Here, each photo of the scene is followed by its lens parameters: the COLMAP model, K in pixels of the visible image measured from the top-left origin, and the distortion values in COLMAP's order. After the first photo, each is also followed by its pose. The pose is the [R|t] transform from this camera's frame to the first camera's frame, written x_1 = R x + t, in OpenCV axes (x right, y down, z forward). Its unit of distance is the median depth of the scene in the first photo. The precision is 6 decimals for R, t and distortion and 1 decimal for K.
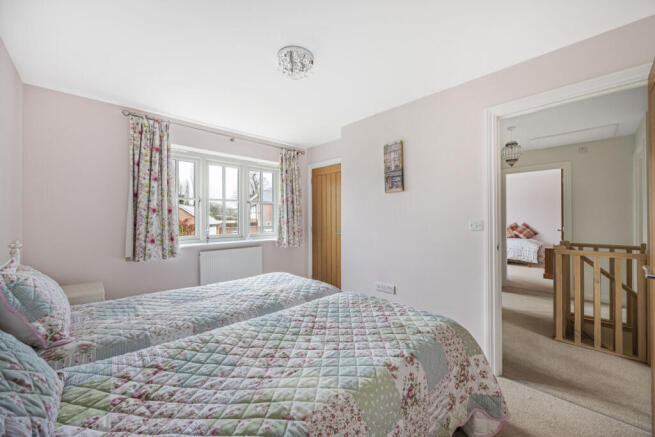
lens RADIAL K [[254.7, 0, 323.6], [0, 254.7, 216.7], [0, 0, 1]] dist [0.002249, -0.000008]
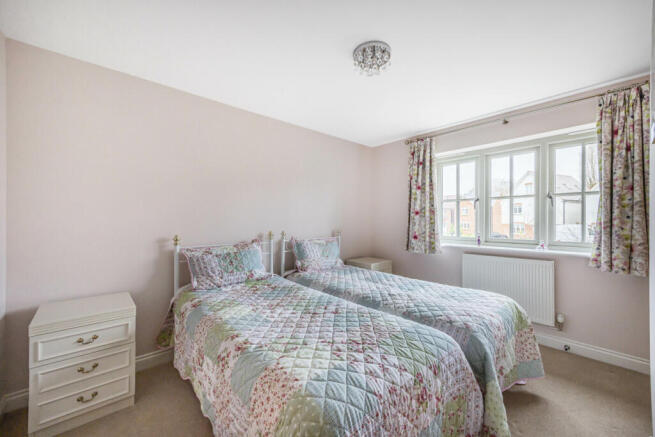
lens RADIAL K [[254.7, 0, 329.8], [0, 254.7, 220.8], [0, 0, 1]] dist [0.002249, -0.000008]
pose [[-0.016313, 0.005699, -0.999851, 0.568968], [0.005799, 0.999967, 0.005605, 0.005316], [0.999850, -0.005706, -0.016346, 0.562742]]
